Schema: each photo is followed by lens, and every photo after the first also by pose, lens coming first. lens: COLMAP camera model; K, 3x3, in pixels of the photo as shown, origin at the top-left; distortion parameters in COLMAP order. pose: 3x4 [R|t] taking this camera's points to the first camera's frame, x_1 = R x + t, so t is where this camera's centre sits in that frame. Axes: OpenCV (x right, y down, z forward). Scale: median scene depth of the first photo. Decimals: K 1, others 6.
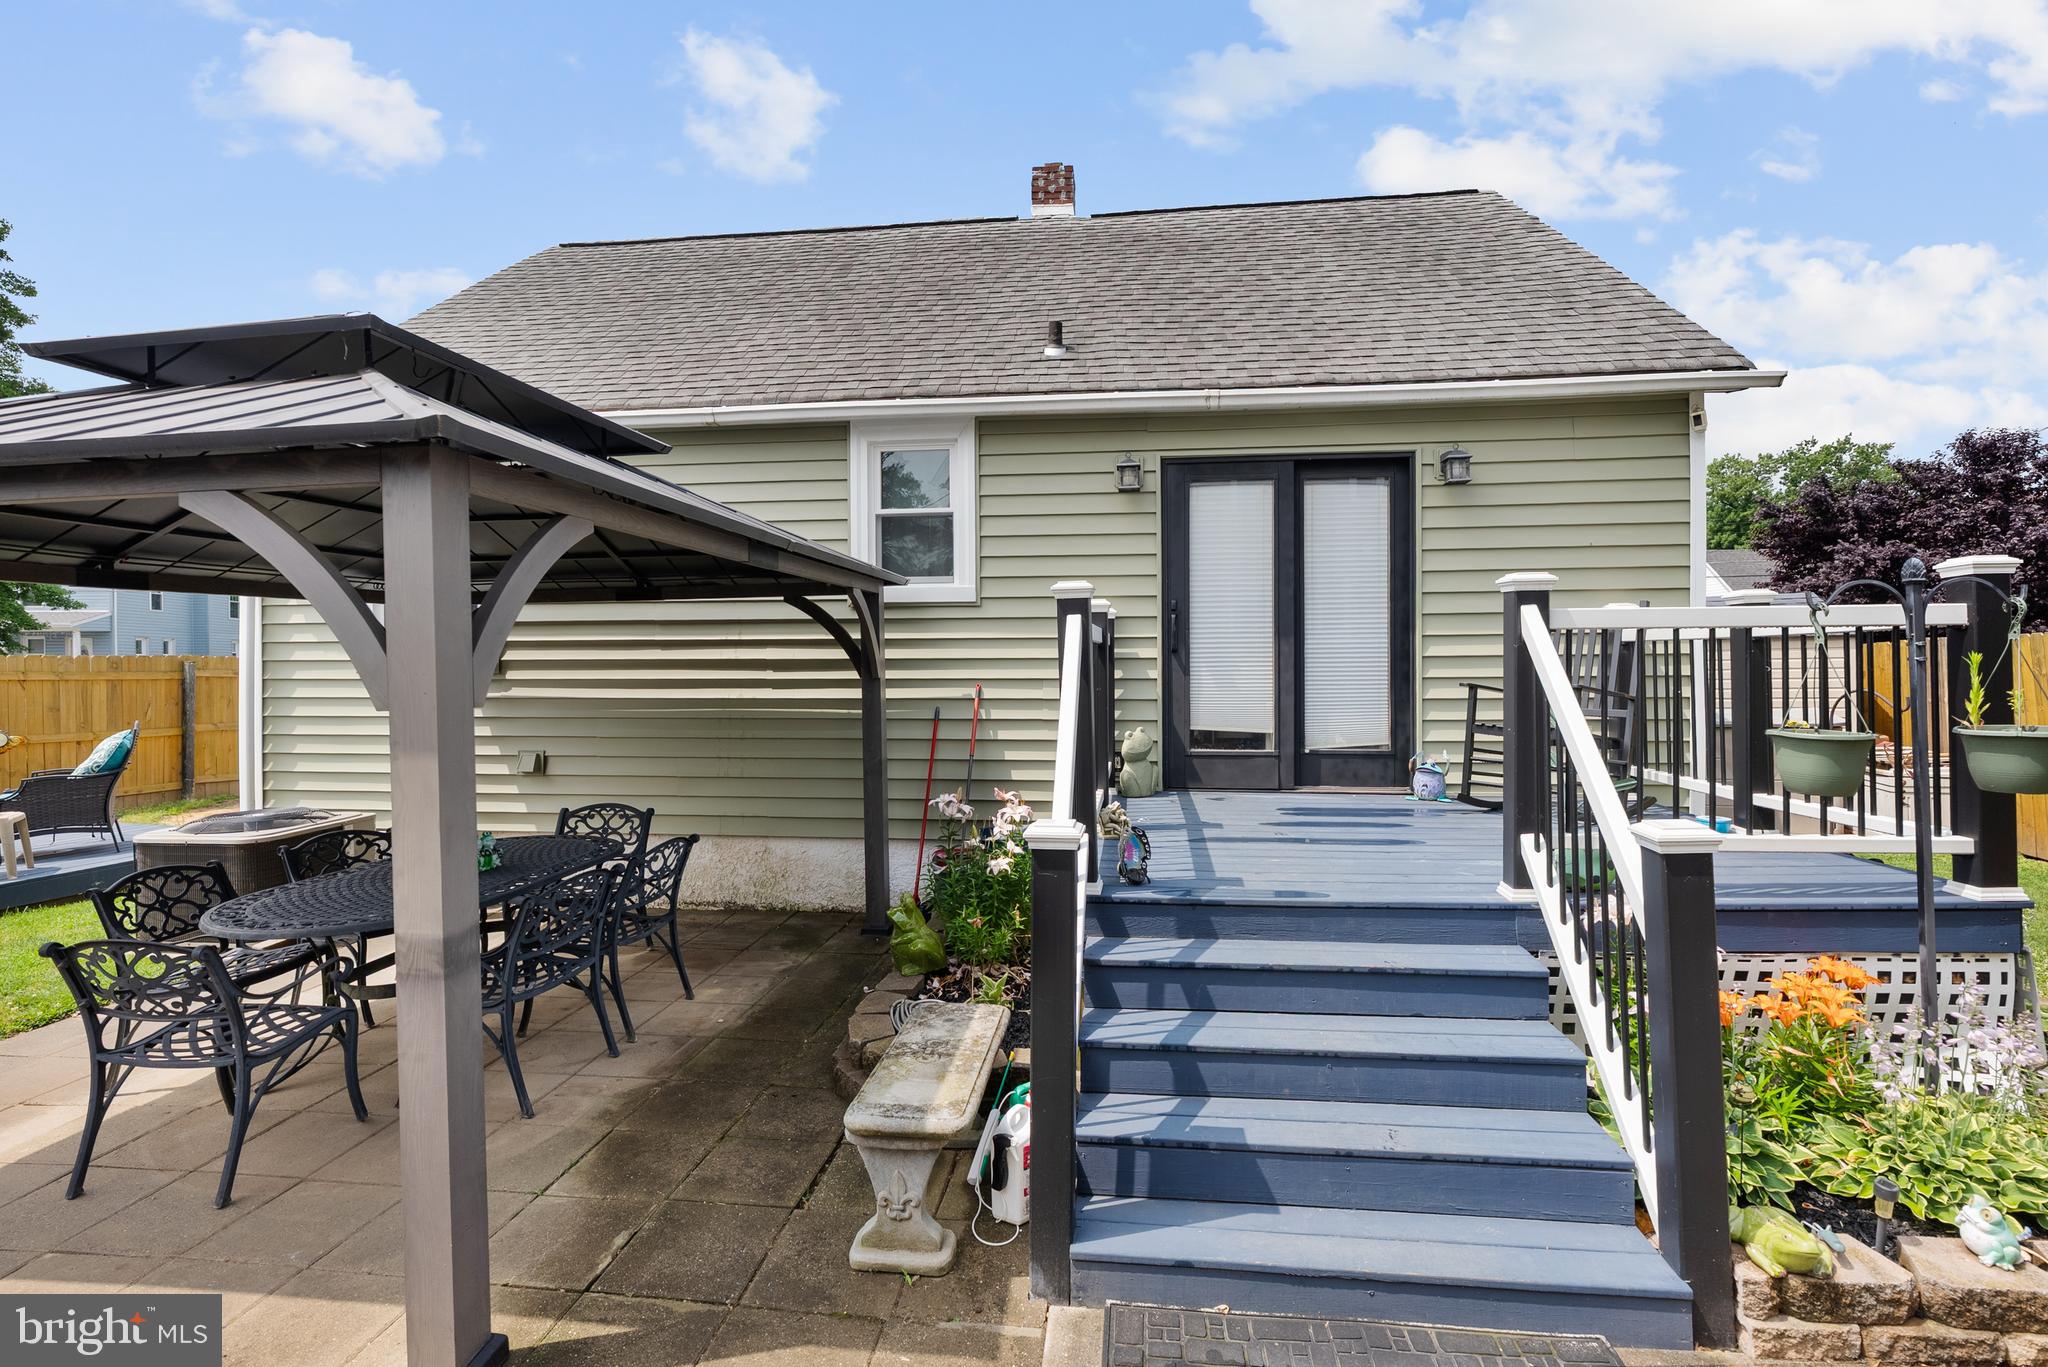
lens RADIAL K [[926.3, 0, 1022.5], [0, 926.3, 693.3], [0, 0, 1]] dist [-0.001899, 0.000969]
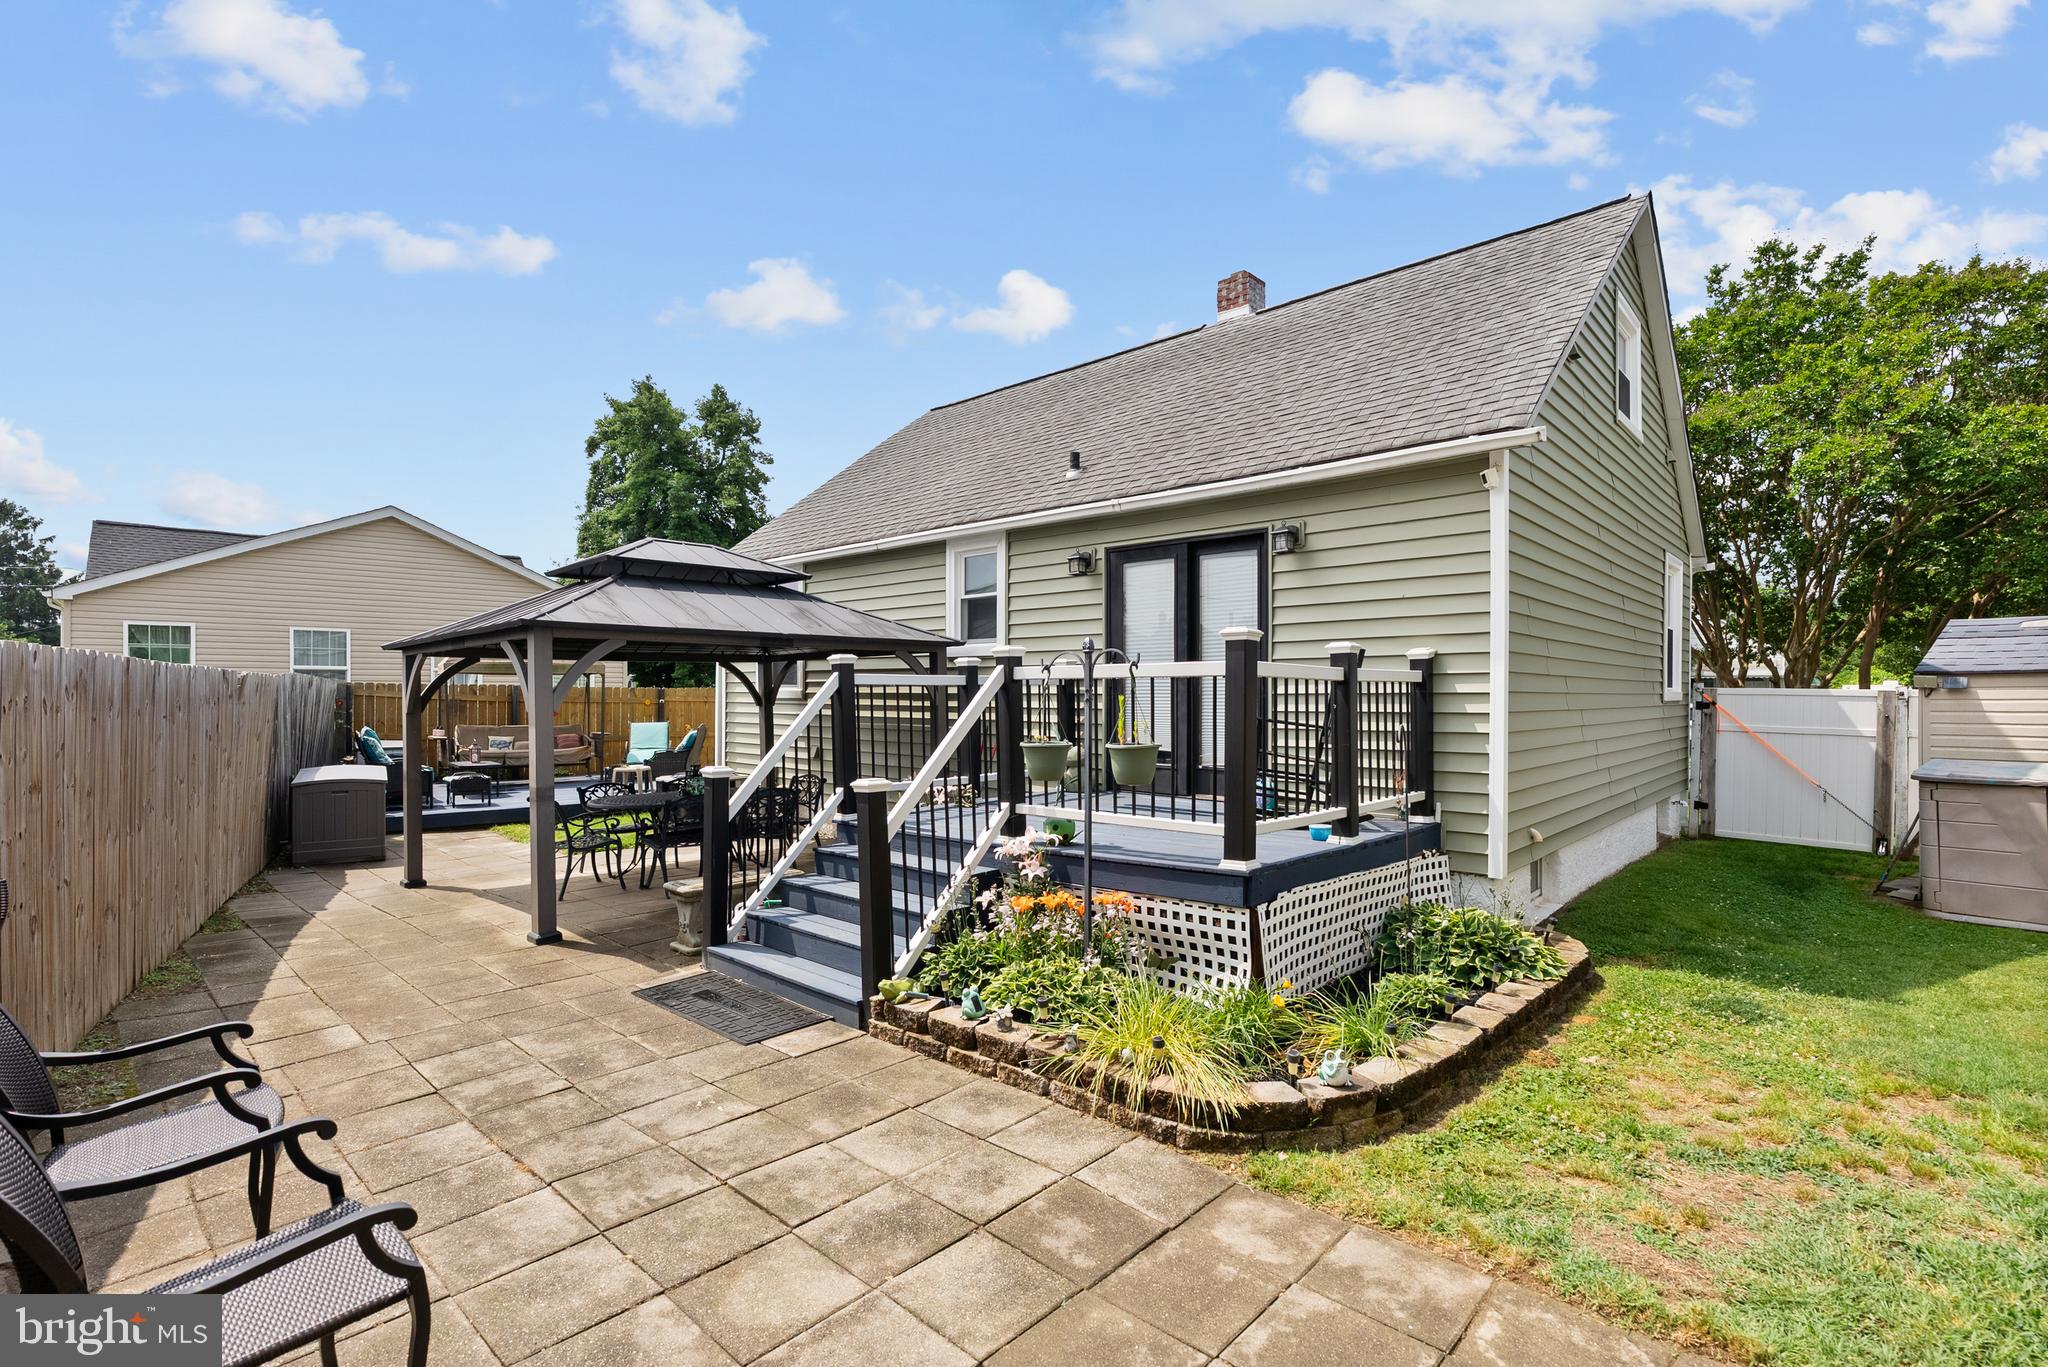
lens RADIAL K [[936.1, 0, 1024.0], [0, 936.1, 683.5], [0, 0, 1]] dist [-0.001071, 0.000149]
pose [[0.807575, -0.002916, -0.589758, 0.879290], [-0.016550, 0.999482, -0.027603, -0.010217], [0.589533, 0.032052, 0.807108, -0.199067]]
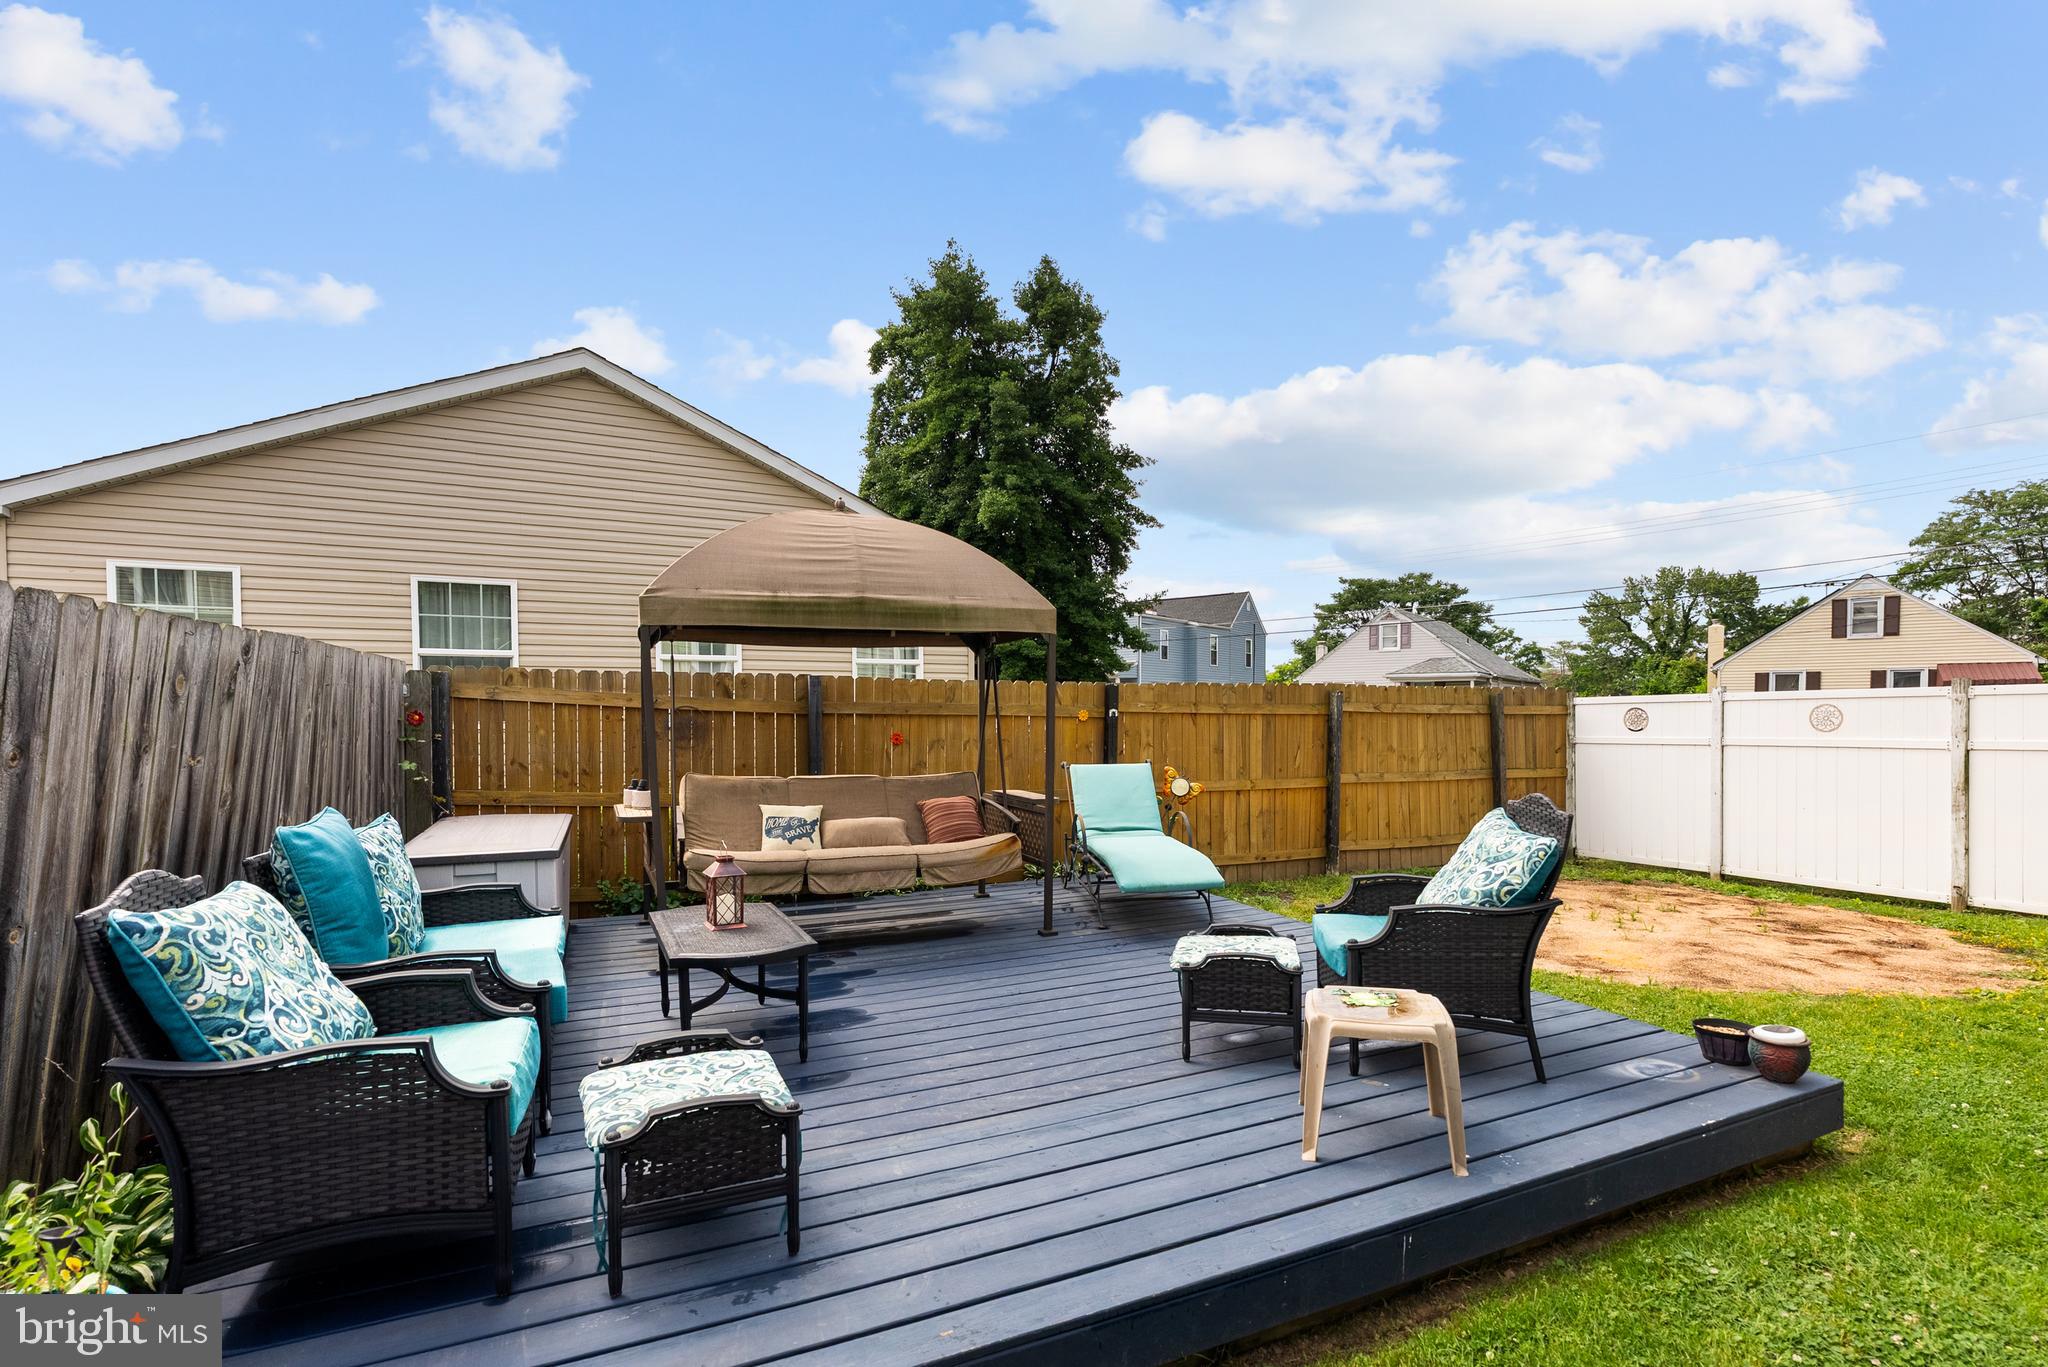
lens RADIAL K [[946.8, 0, 1021.9], [0, 946.8, 761.9], [0, 0, 1]] dist [-0.000354, 0.000071]
pose [[0.645842, 0.040989, -0.762370, -0.943785], [-0.020470, 0.999128, 0.036378, 0.001985], [0.763197, -0.007889, 0.646118, 0.602959]]
